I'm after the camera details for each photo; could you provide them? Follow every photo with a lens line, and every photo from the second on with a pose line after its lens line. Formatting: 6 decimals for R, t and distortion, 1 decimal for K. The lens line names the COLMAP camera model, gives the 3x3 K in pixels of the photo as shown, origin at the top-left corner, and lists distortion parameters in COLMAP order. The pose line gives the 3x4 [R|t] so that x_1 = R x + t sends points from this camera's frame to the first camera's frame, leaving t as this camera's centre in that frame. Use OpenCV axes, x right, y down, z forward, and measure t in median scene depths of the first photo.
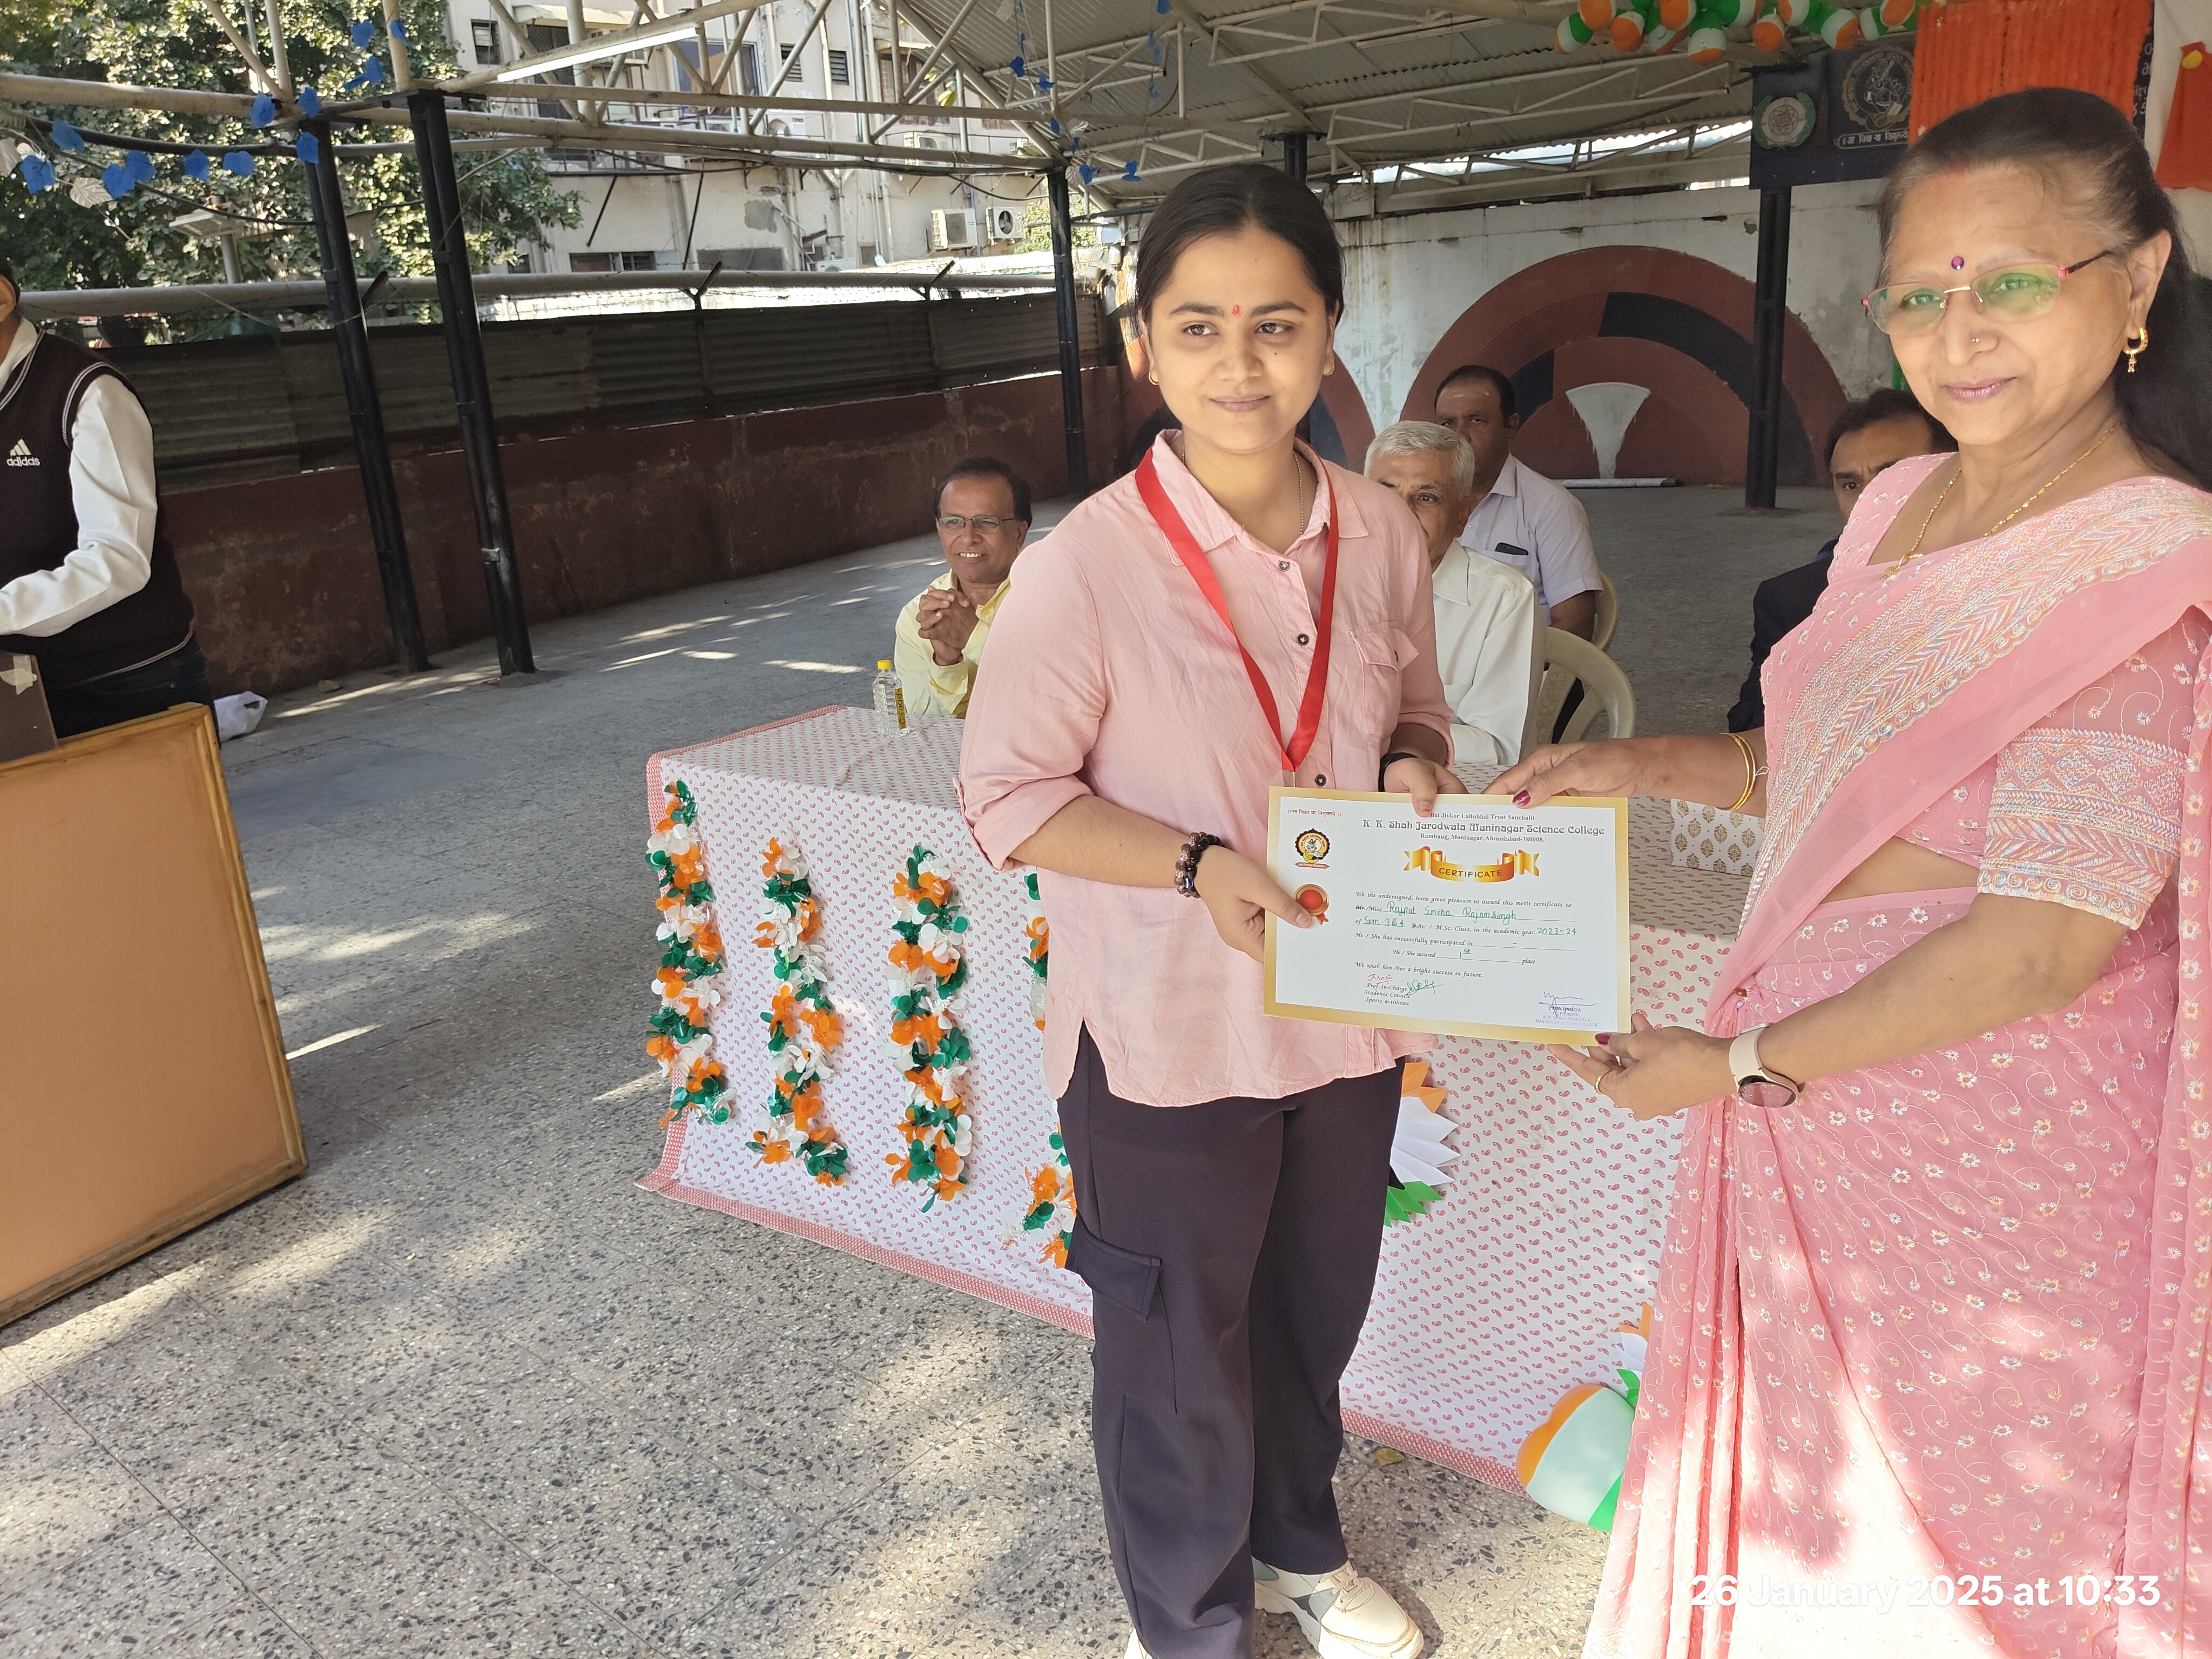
lens RADIAL K [[1699.0, 0, 1105.9], [0, 1699.0, 829.2], [0, 0, 1]] dist [0.004513, -0.043793]
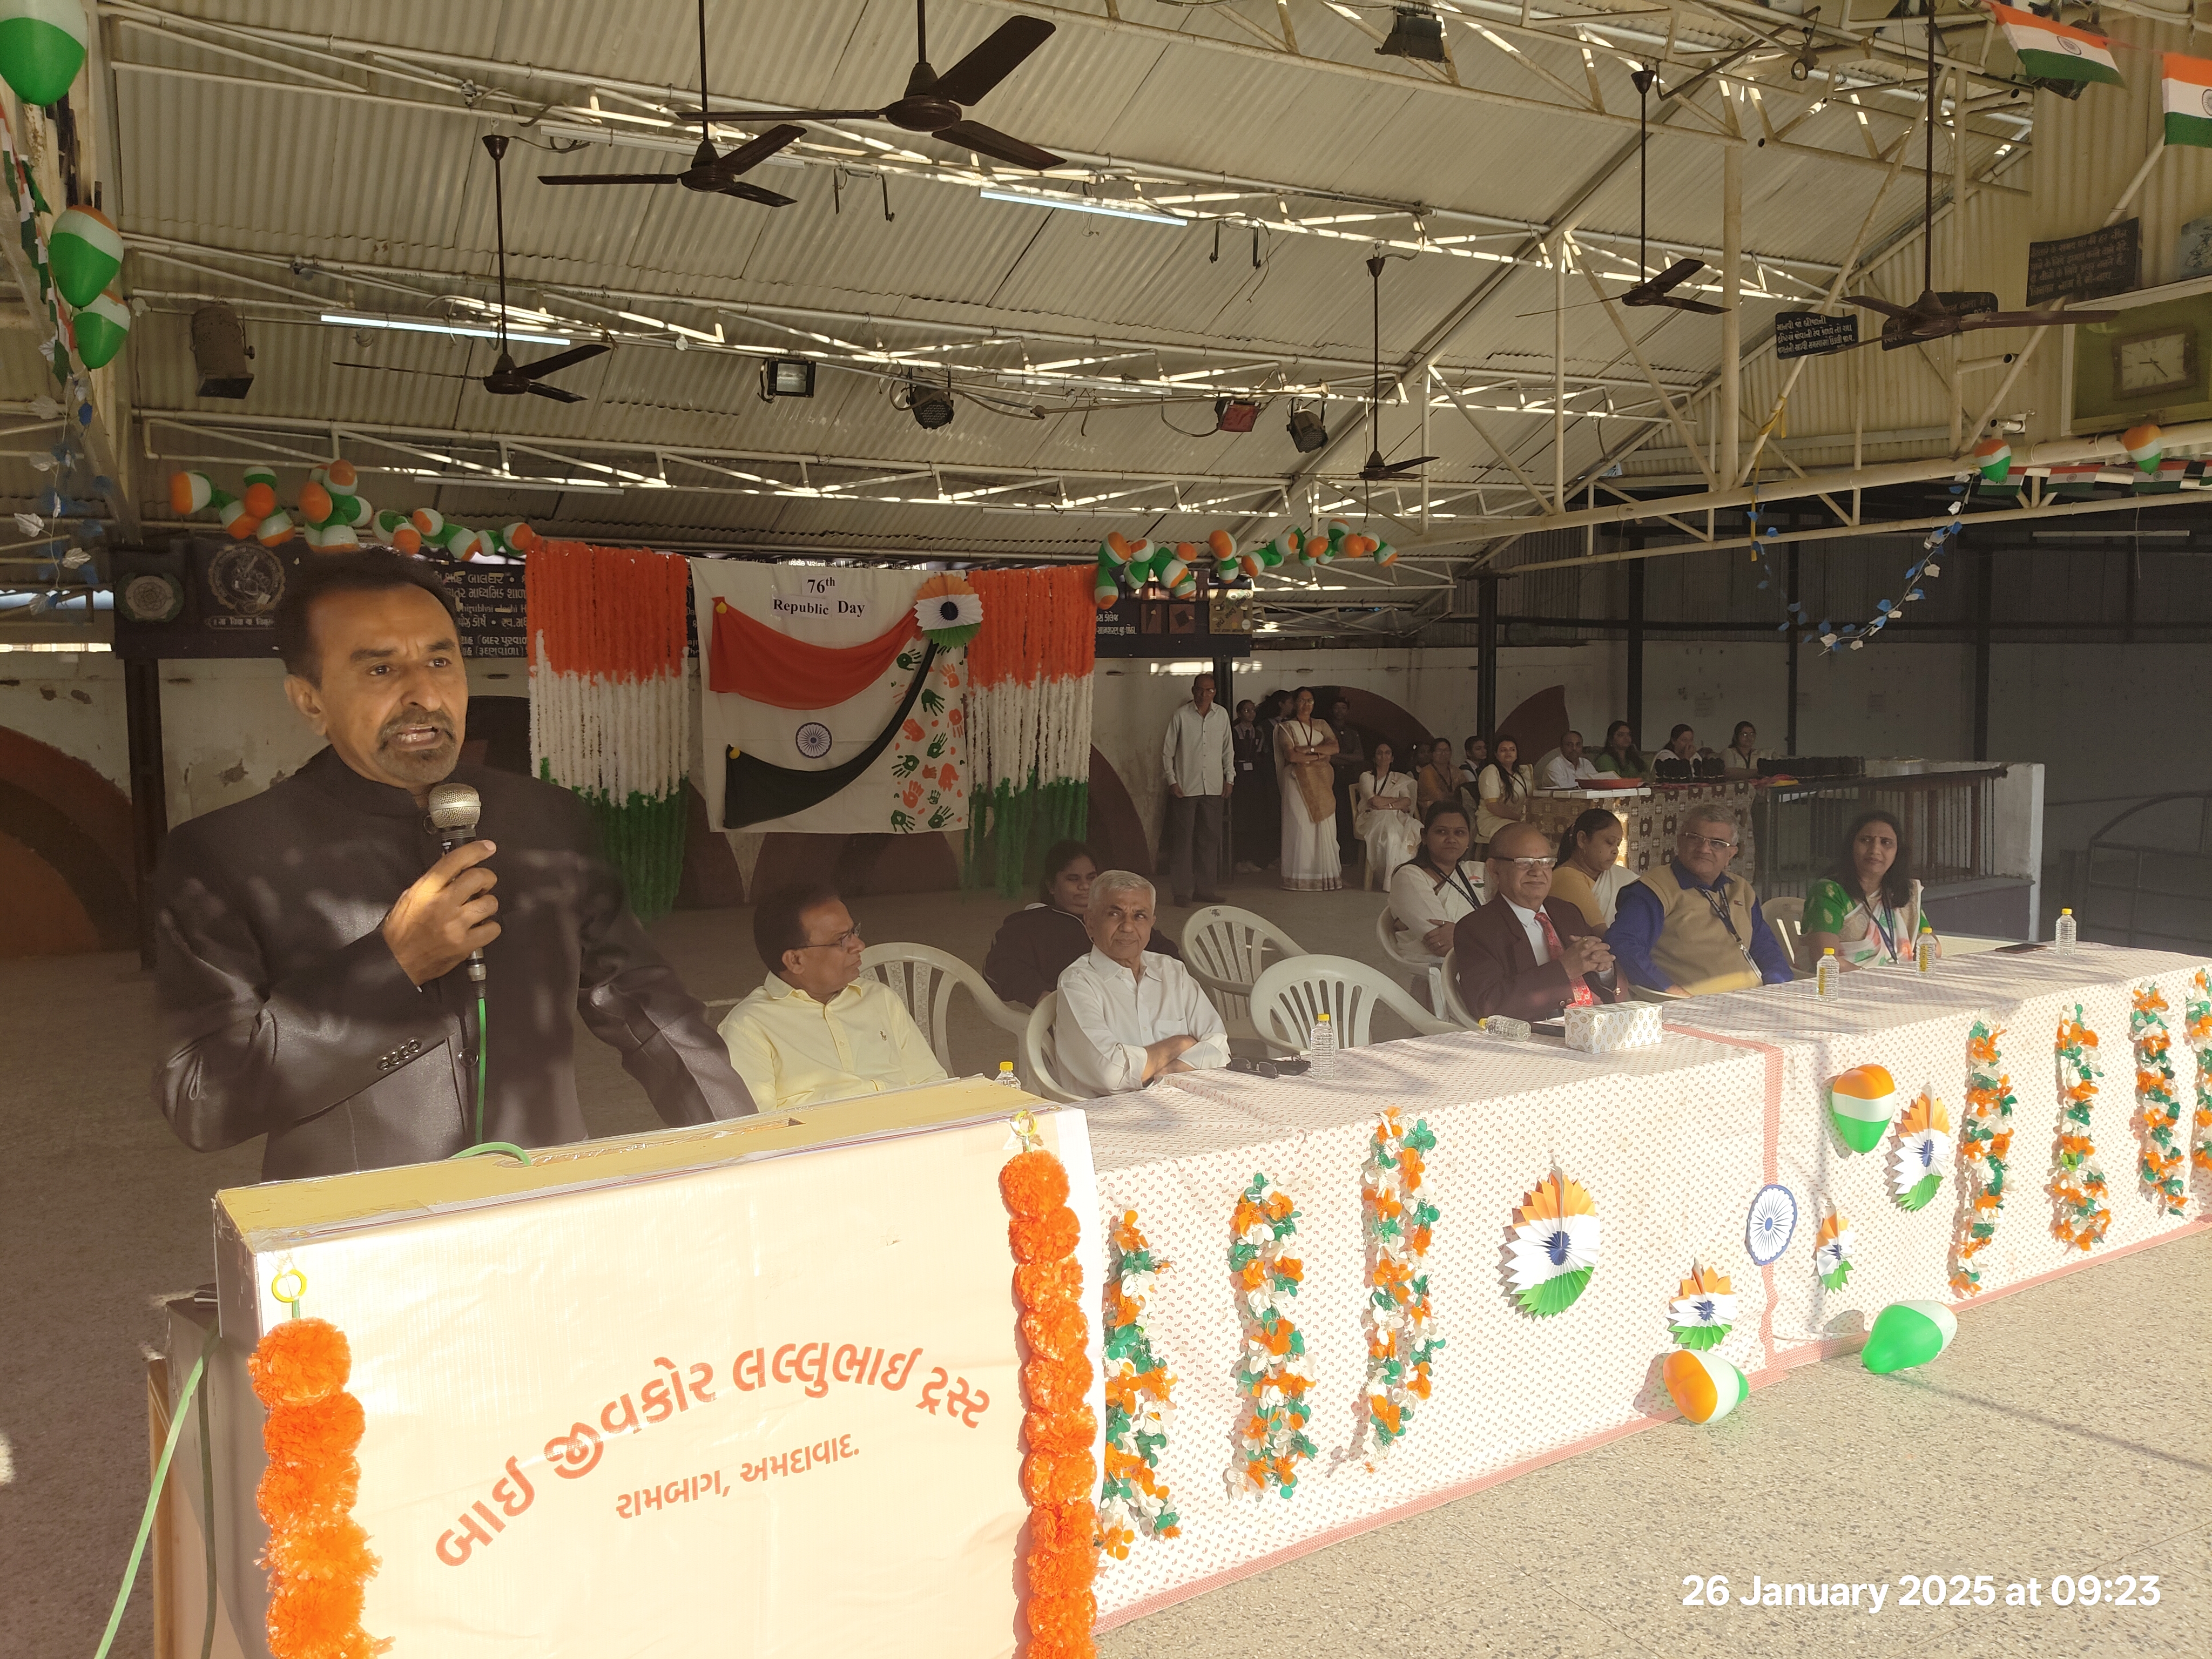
lens RADIAL K [[1699.0, 0, 1104.2], [0, 1699.0, 855.9], [0, 0, 1]] dist [0.004513, -0.043793]
pose [[0.359624, -0.031253, 0.932574, -0.438303], [0.265009, 0.961704, -0.069965, -0.054616], [-0.894673, 0.272302, 0.354135, 0.204942]]
